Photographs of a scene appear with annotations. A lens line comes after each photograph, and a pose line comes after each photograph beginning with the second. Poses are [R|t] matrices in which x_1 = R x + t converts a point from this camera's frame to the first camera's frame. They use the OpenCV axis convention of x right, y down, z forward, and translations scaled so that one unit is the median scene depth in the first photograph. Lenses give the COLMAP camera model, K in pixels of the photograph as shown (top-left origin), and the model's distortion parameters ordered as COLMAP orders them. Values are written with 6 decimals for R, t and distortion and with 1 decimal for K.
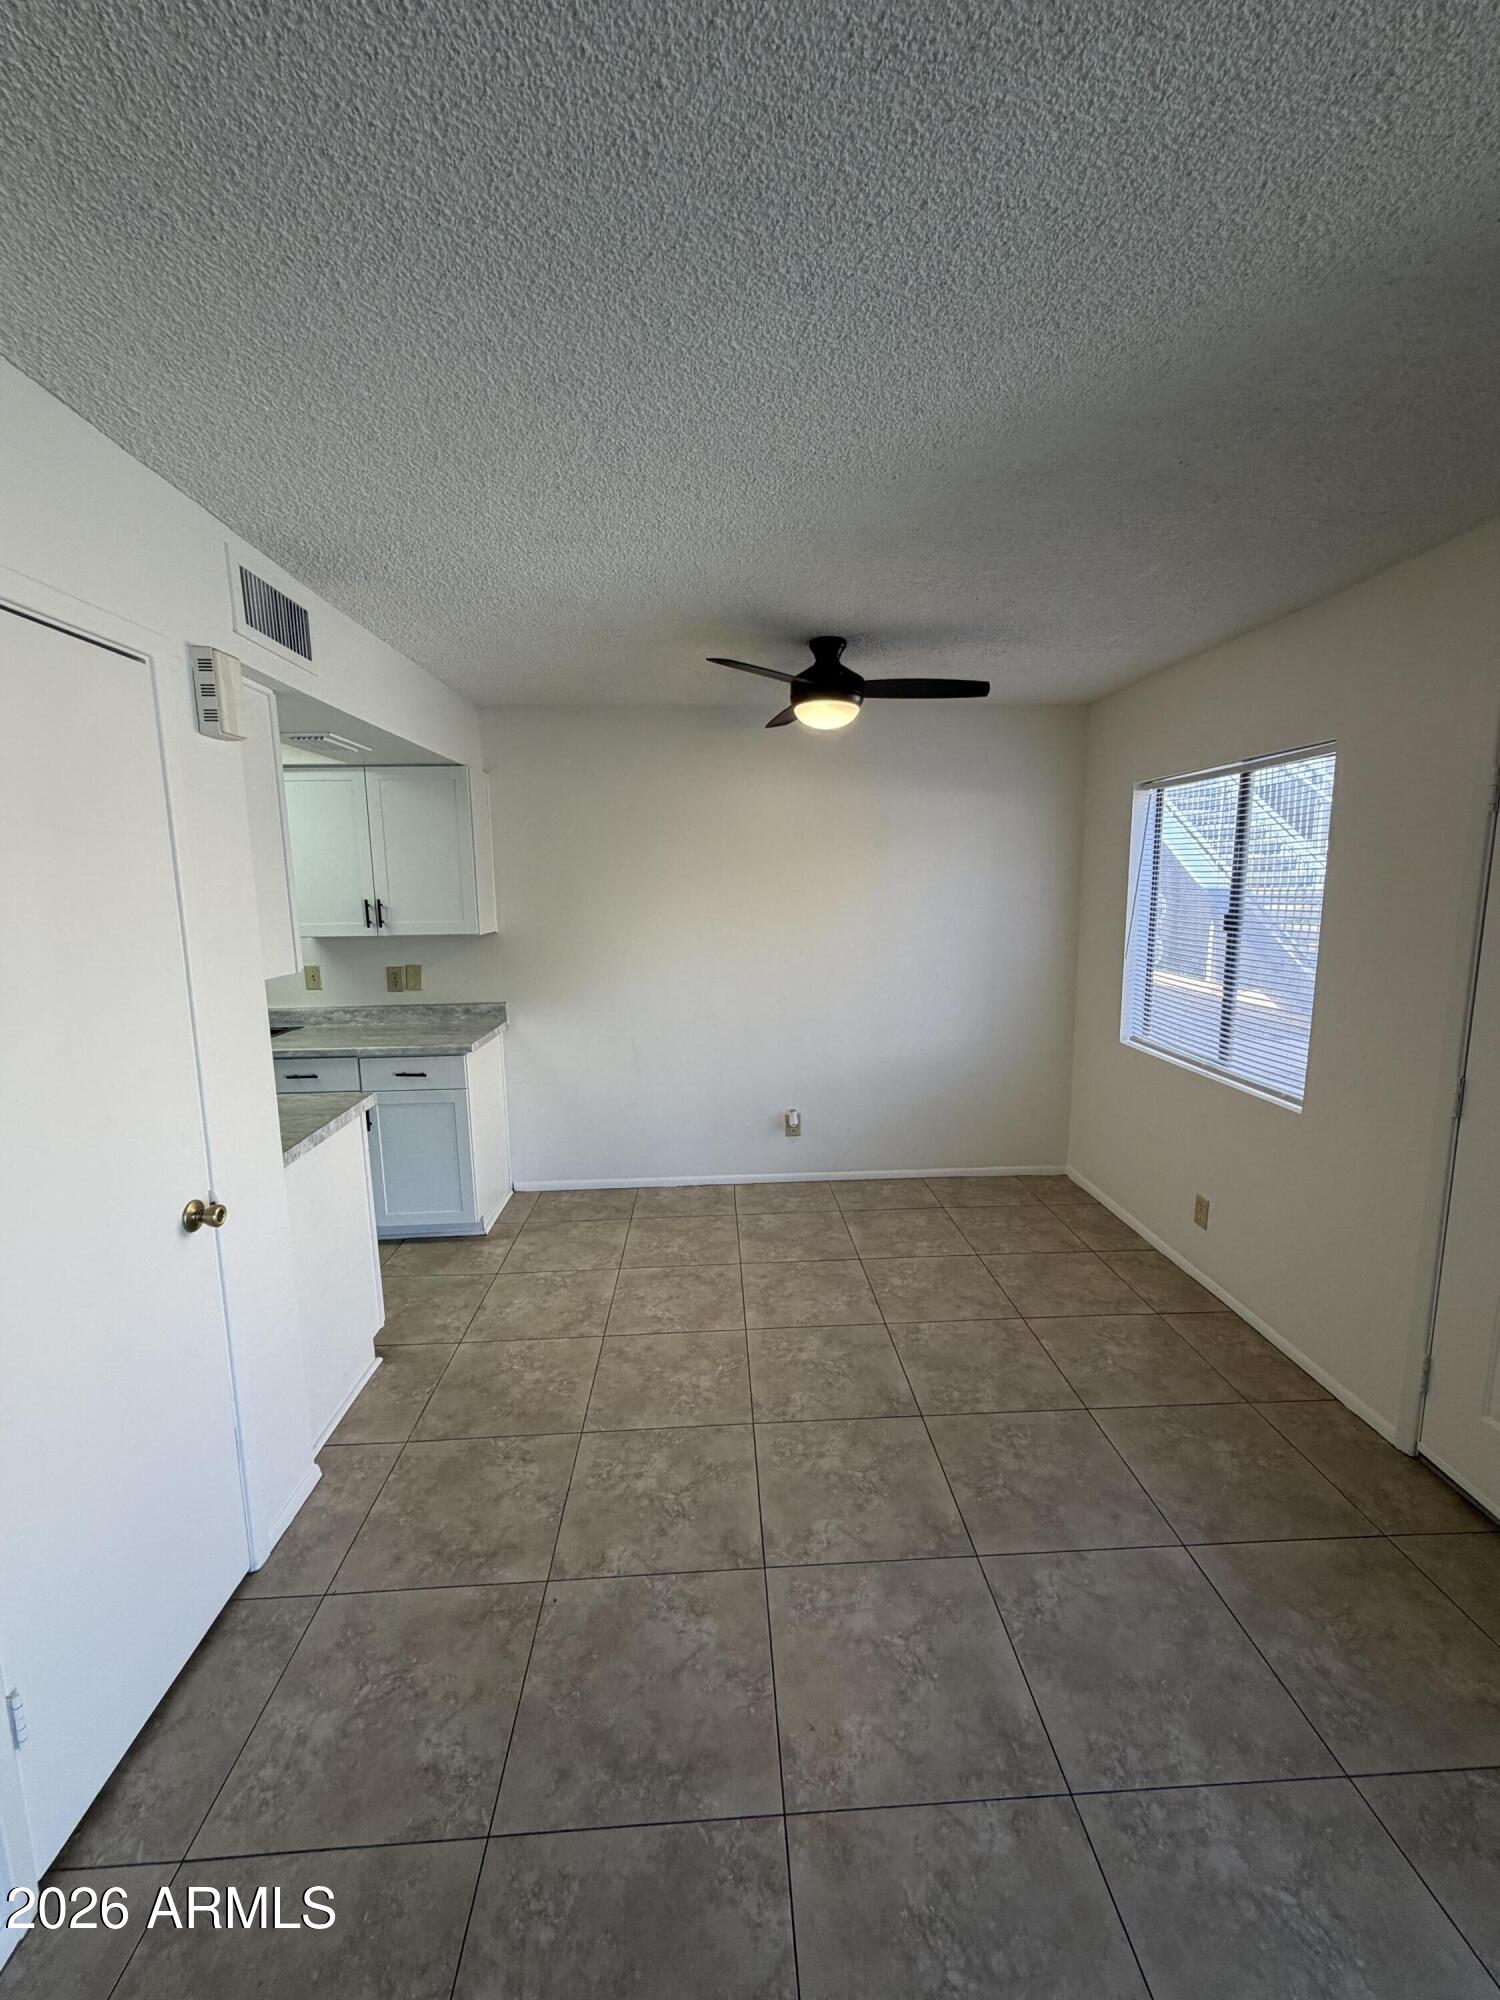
lens RADIAL K [[806.1, 0, 754.3], [0, 806.1, 1002.2], [0, 0, 1]] dist [-0.001152, 0.000276]
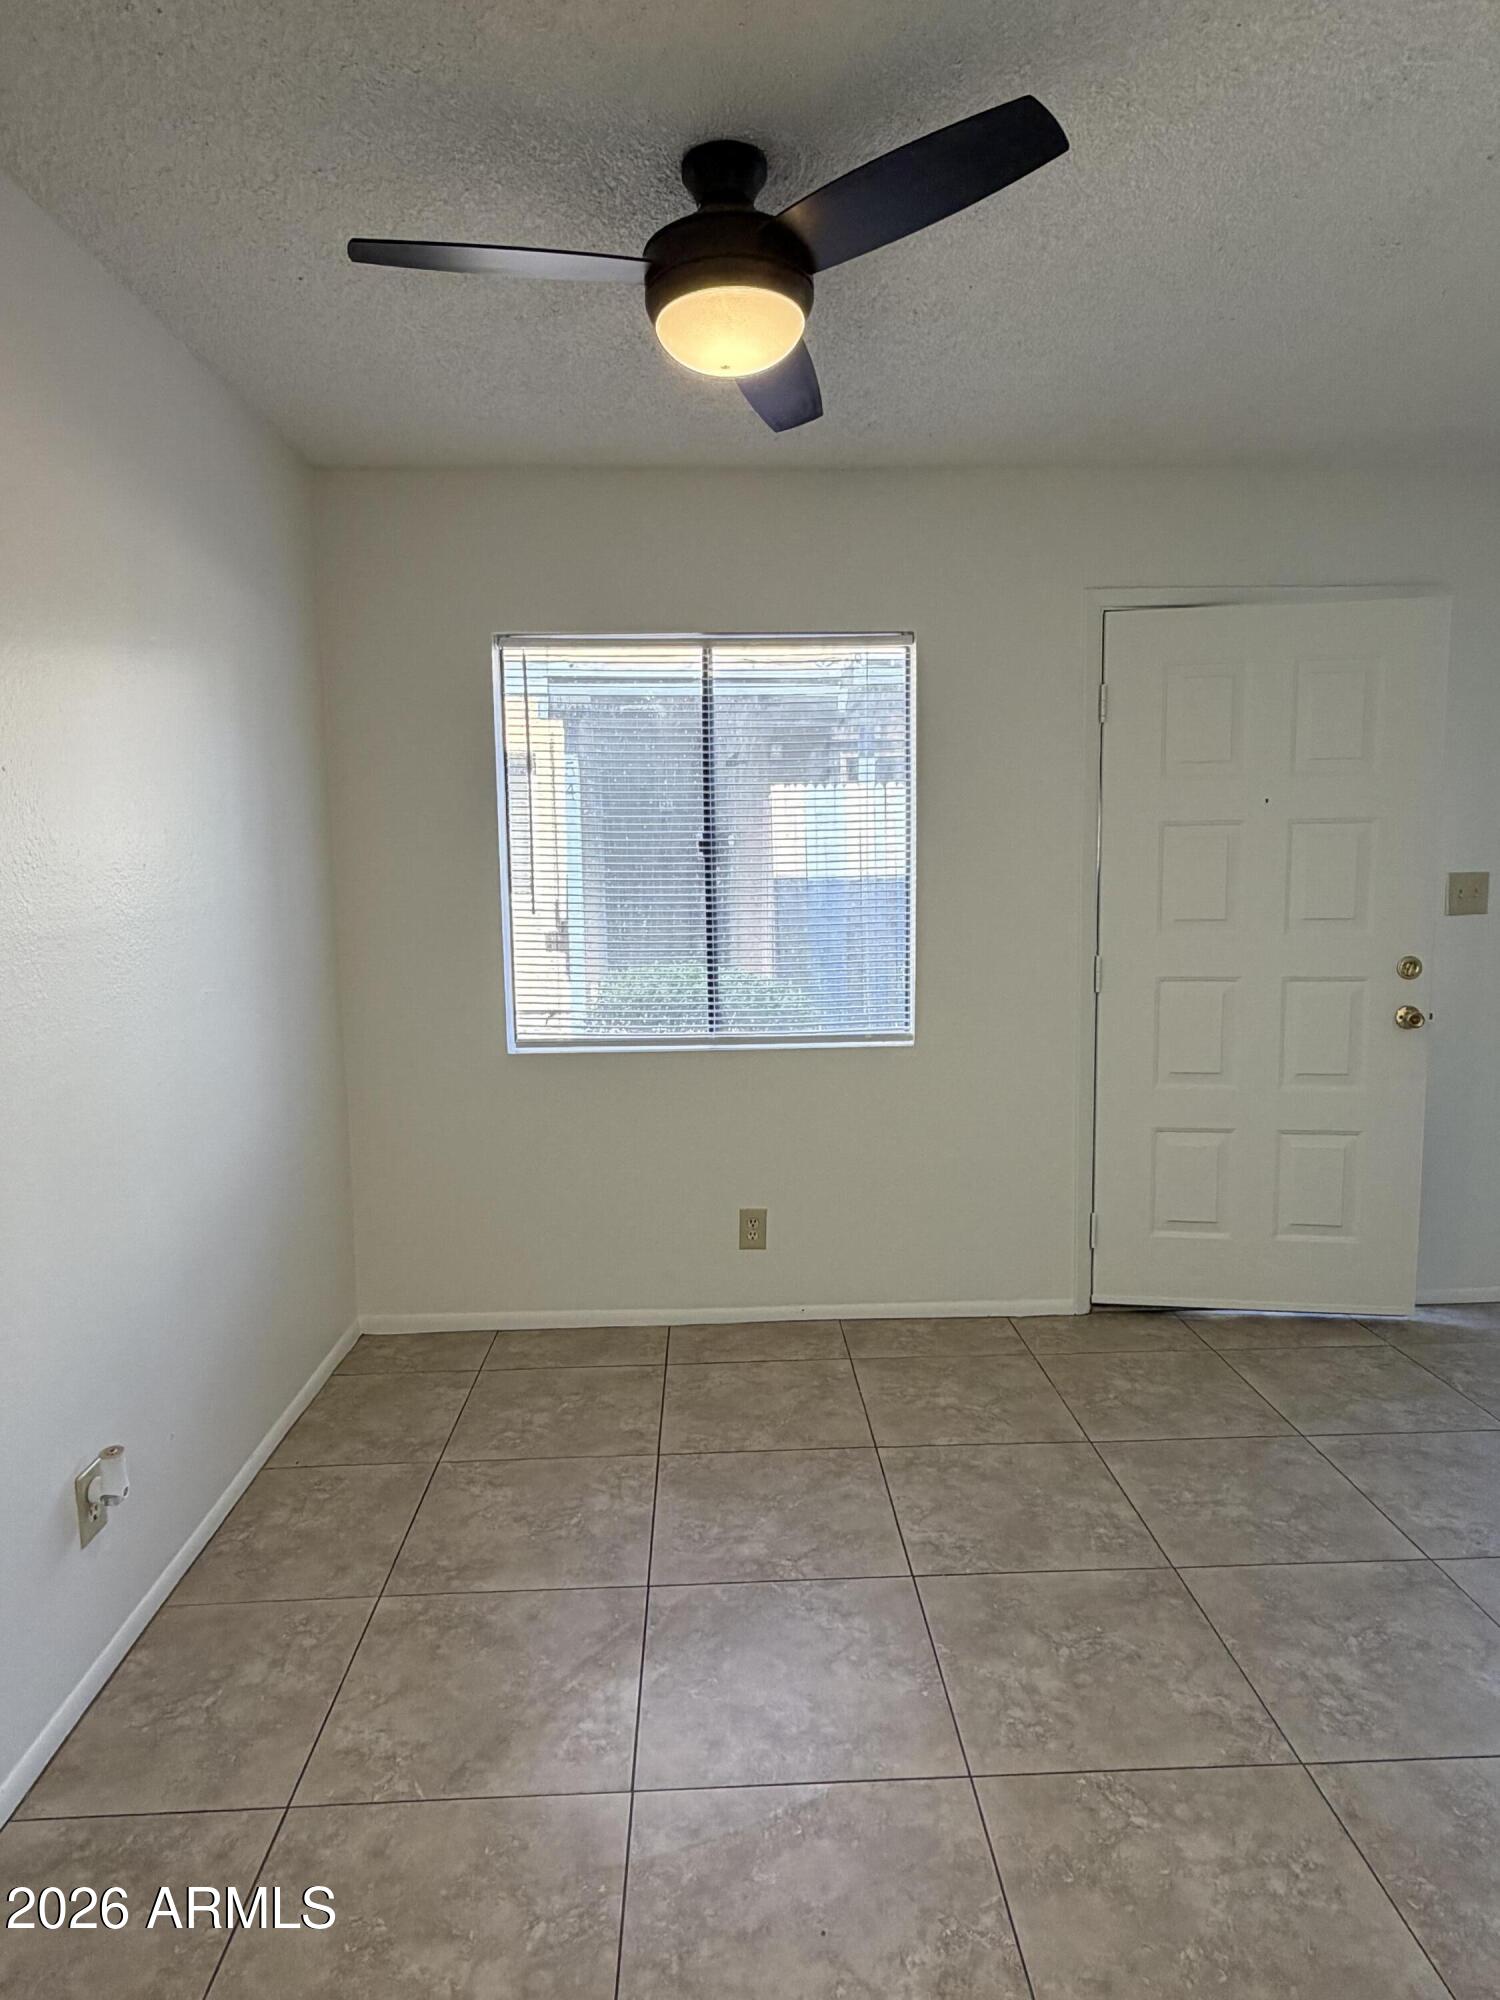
lens RADIAL K [[1213.8, 0, 754.7], [0, 1213.8, 1000.6], [0, 0, 1]] dist [0.013740, -0.002815]
pose [[0.003592, -0.105373, 0.994426, -0.598006], [0.157824, 0.982029, 0.103489, -0.071420], [-0.987461, 0.156572, 0.020158, 1.036382]]
